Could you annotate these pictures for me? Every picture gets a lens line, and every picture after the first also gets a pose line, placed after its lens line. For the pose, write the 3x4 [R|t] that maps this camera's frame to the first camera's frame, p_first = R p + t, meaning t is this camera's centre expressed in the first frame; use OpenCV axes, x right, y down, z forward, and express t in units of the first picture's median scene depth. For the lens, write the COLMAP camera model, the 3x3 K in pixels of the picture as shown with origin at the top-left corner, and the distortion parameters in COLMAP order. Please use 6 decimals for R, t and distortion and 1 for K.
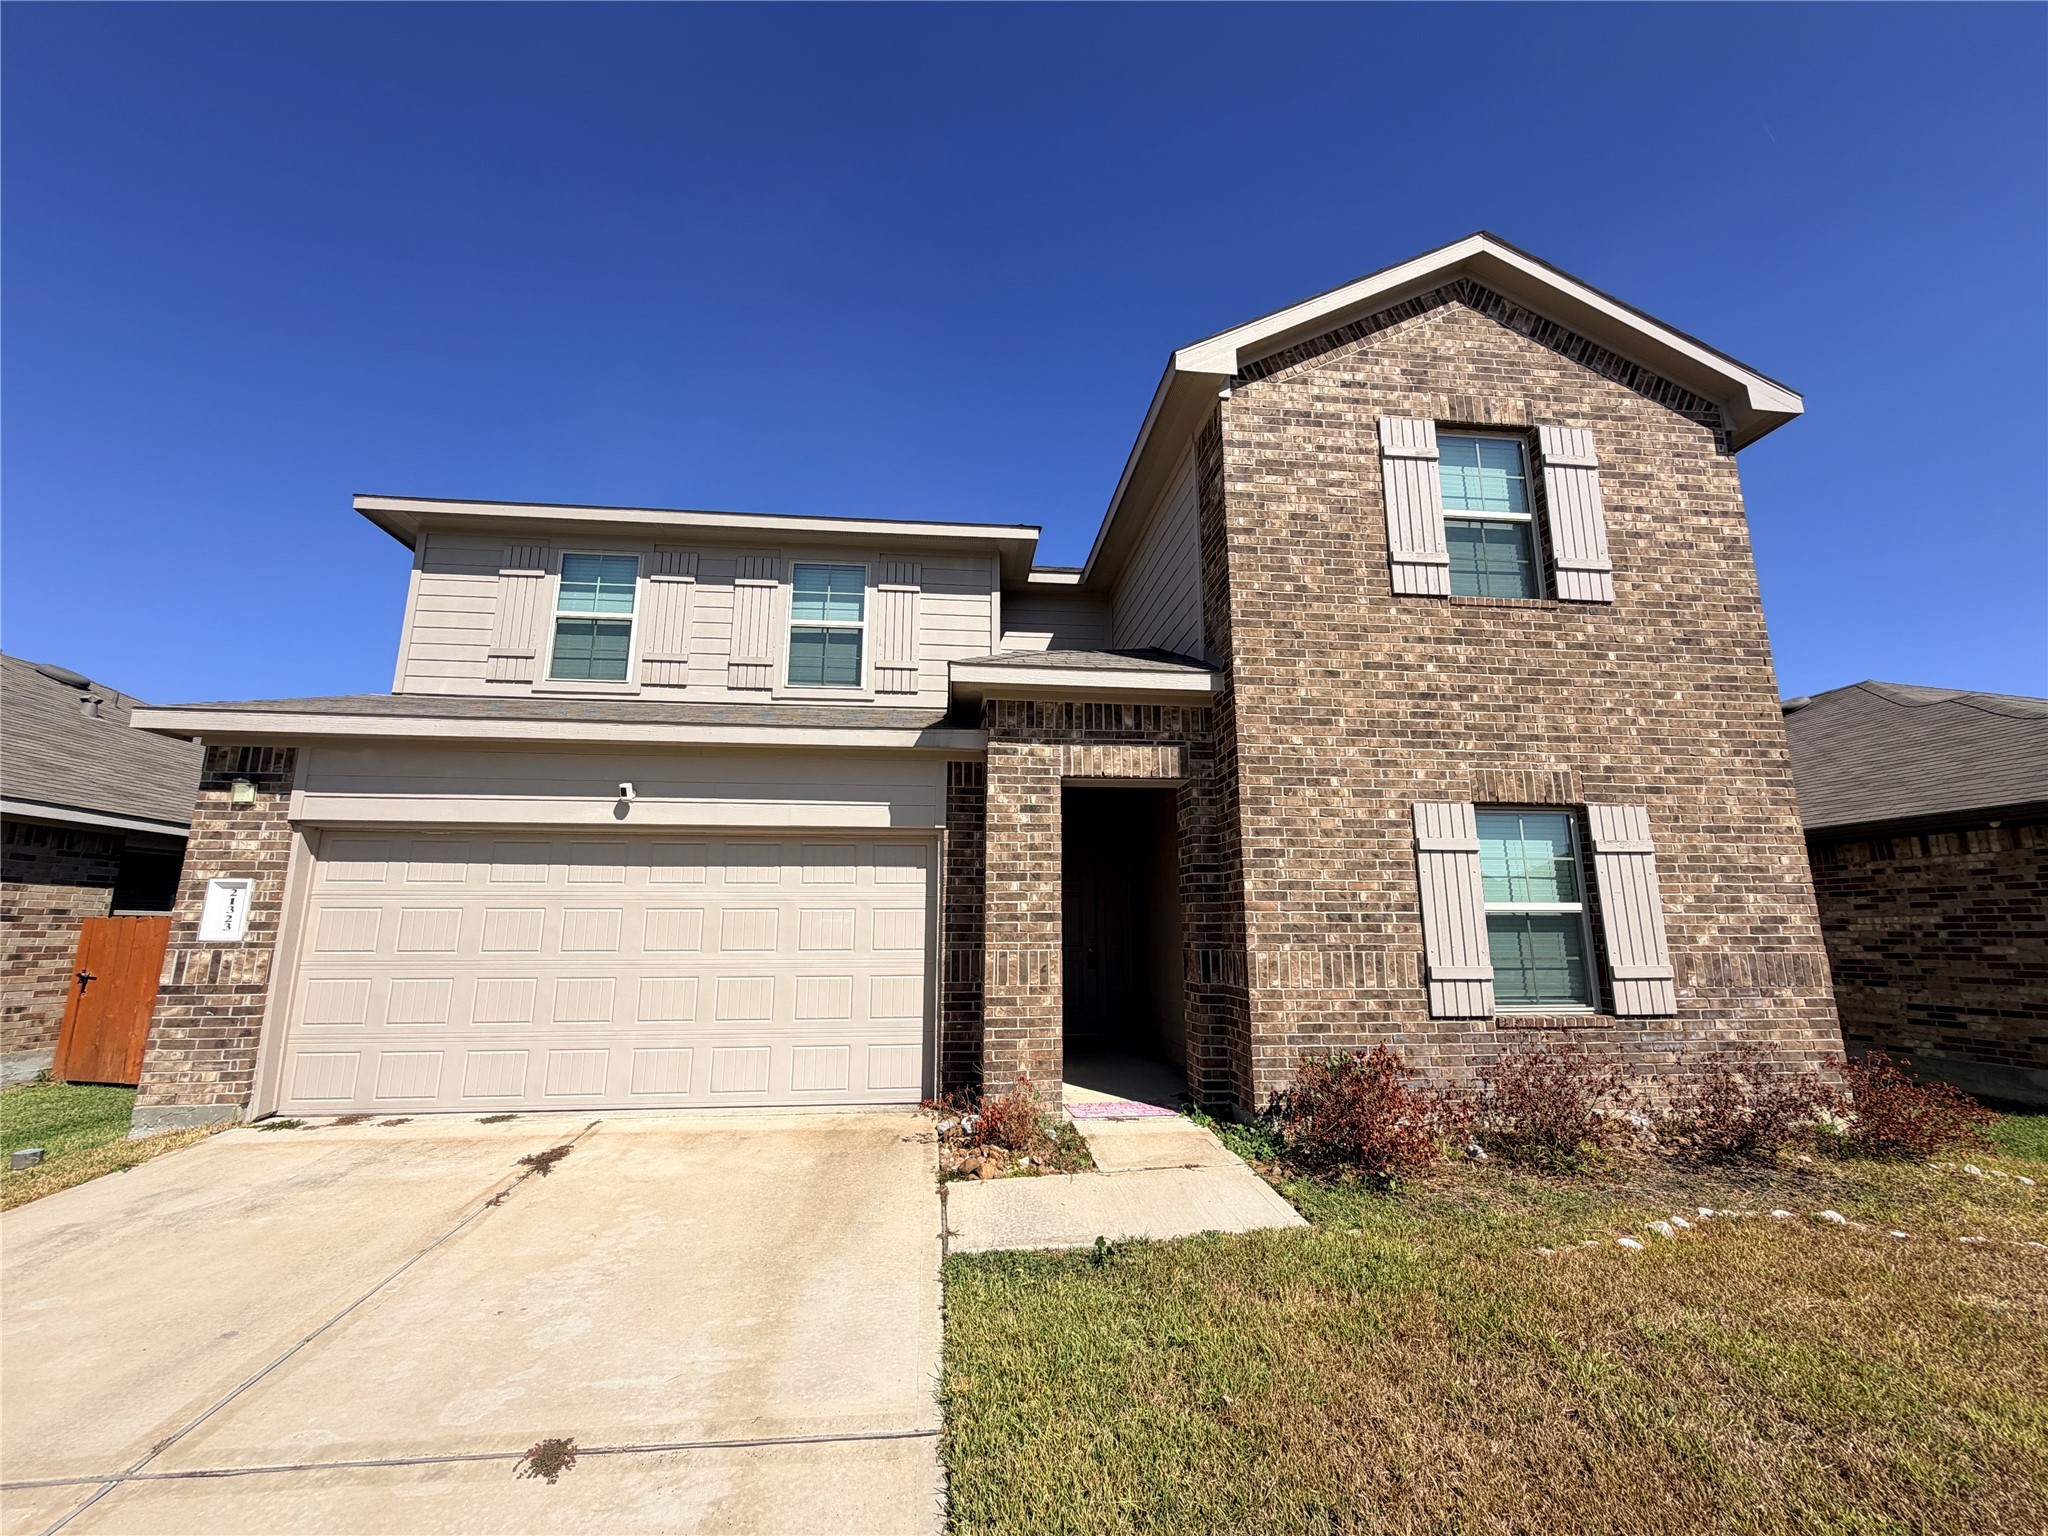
lens RADIAL K [[820.2, 0, 1015.9], [0, 820.2, 757.3], [0, 0, 1]] dist [-0.020153, 0.002011]
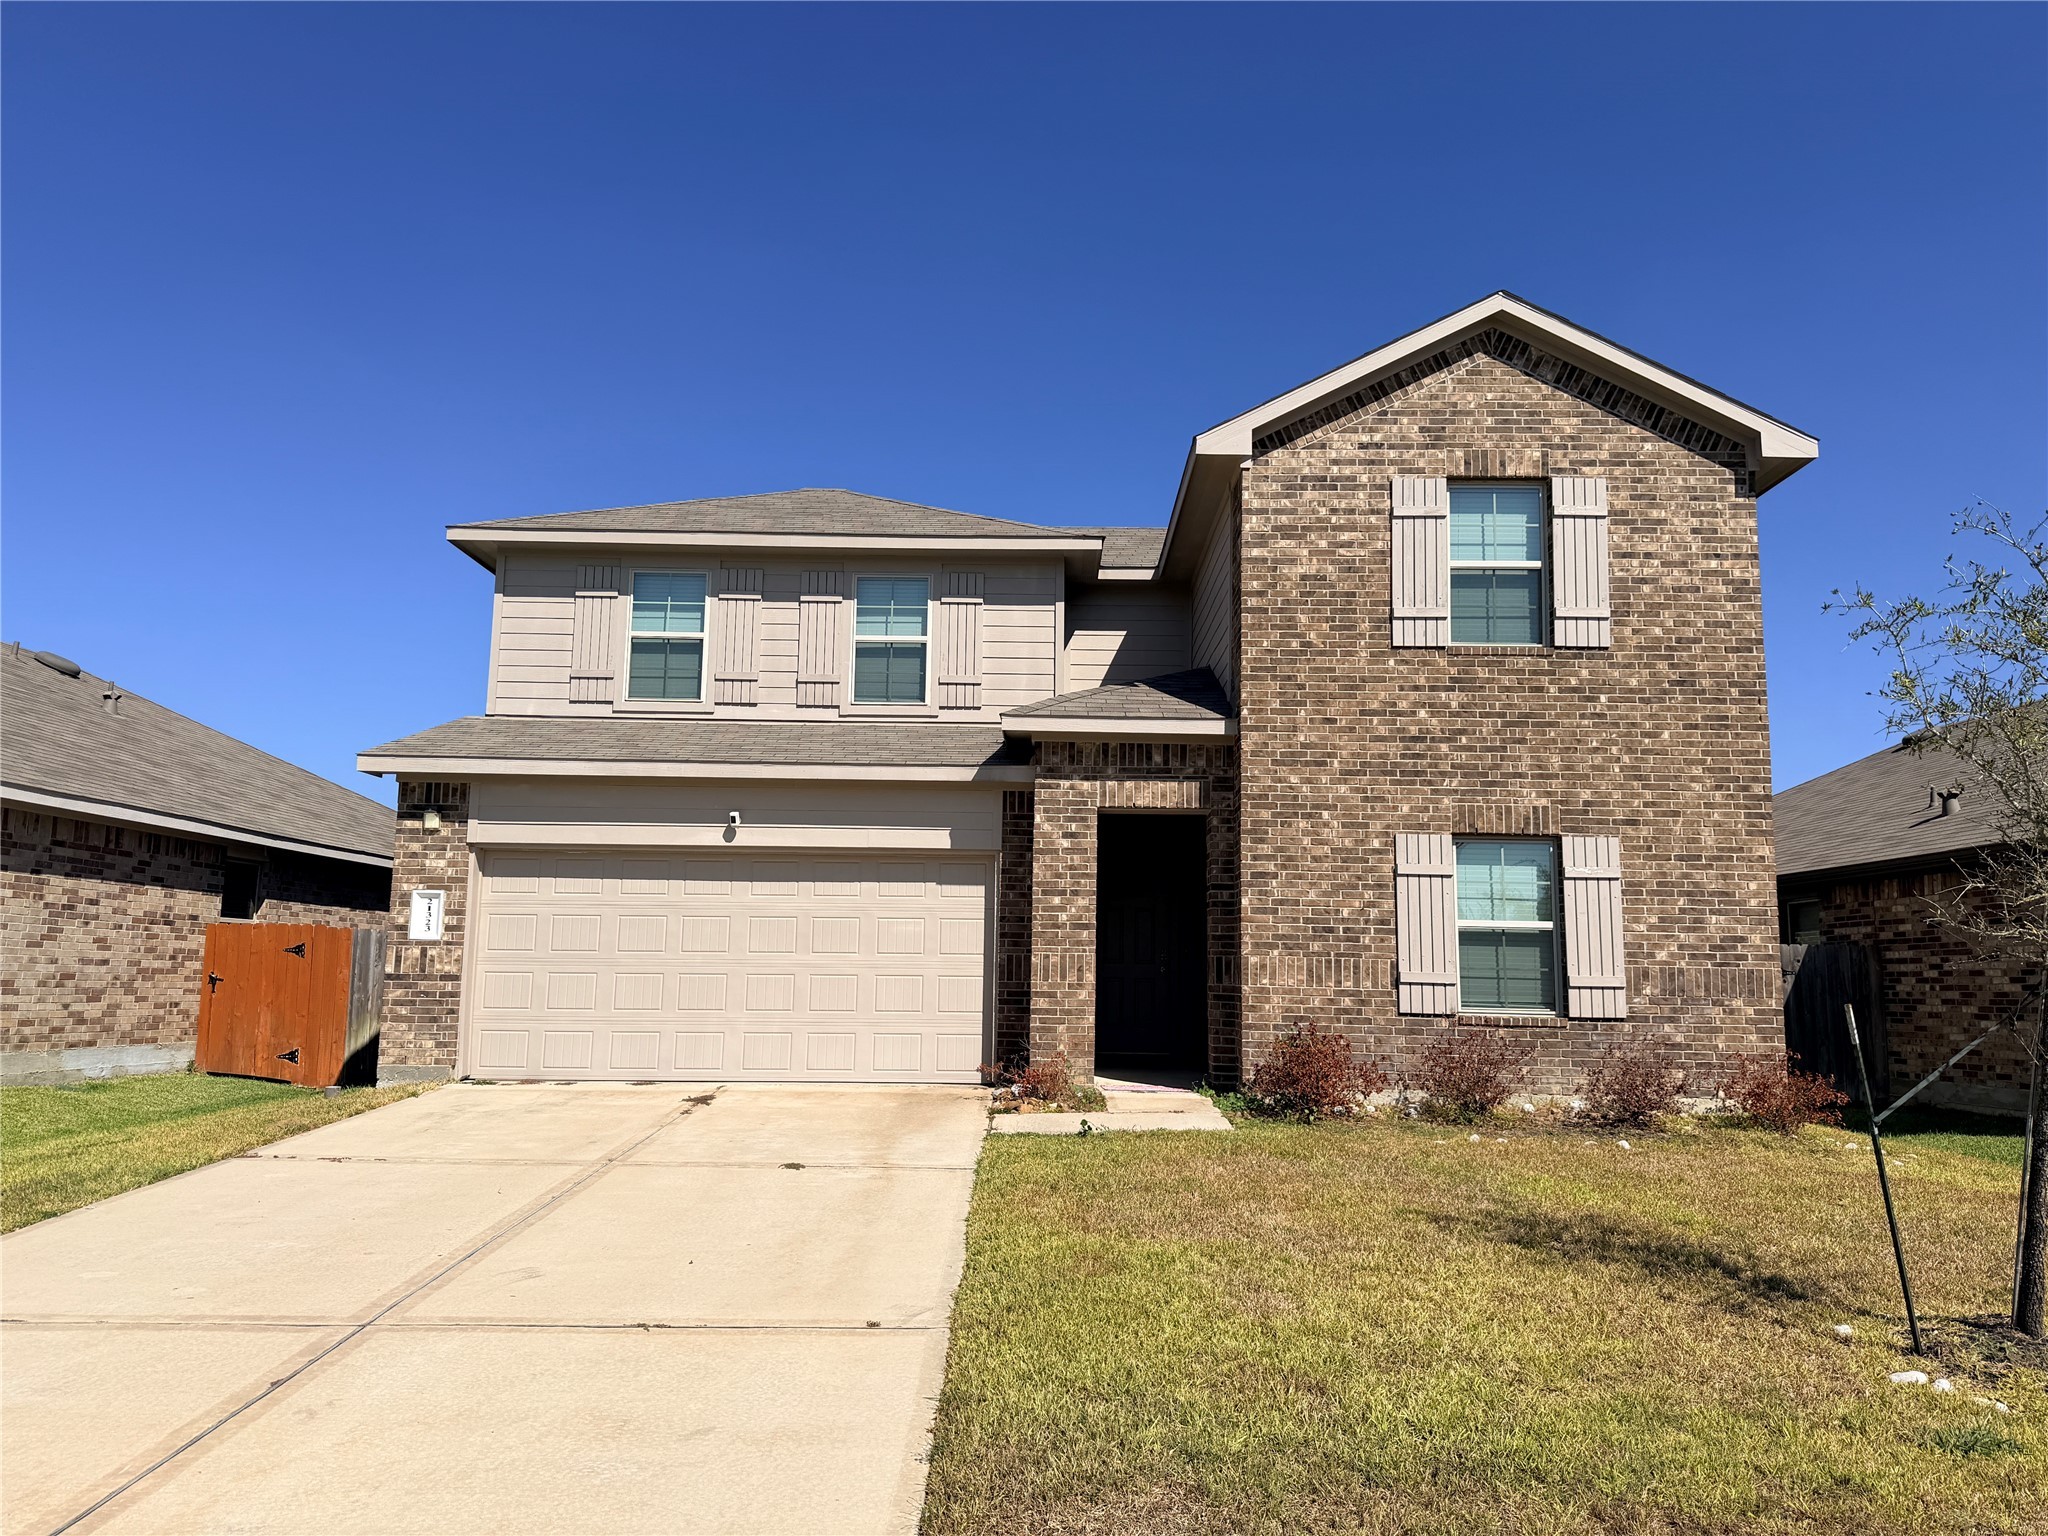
lens RADIAL K [[1435.7, 0, 1029.2], [0, 1435.7, 764.3], [0, 0, 1]] dist [0.010454, -0.015277]
pose [[0.994266, -0.000087, -0.106940, 0.175978], [0.006889, 0.997975, 0.063238, -0.167084], [0.106718, -0.063612, 0.992252, -1.028150]]
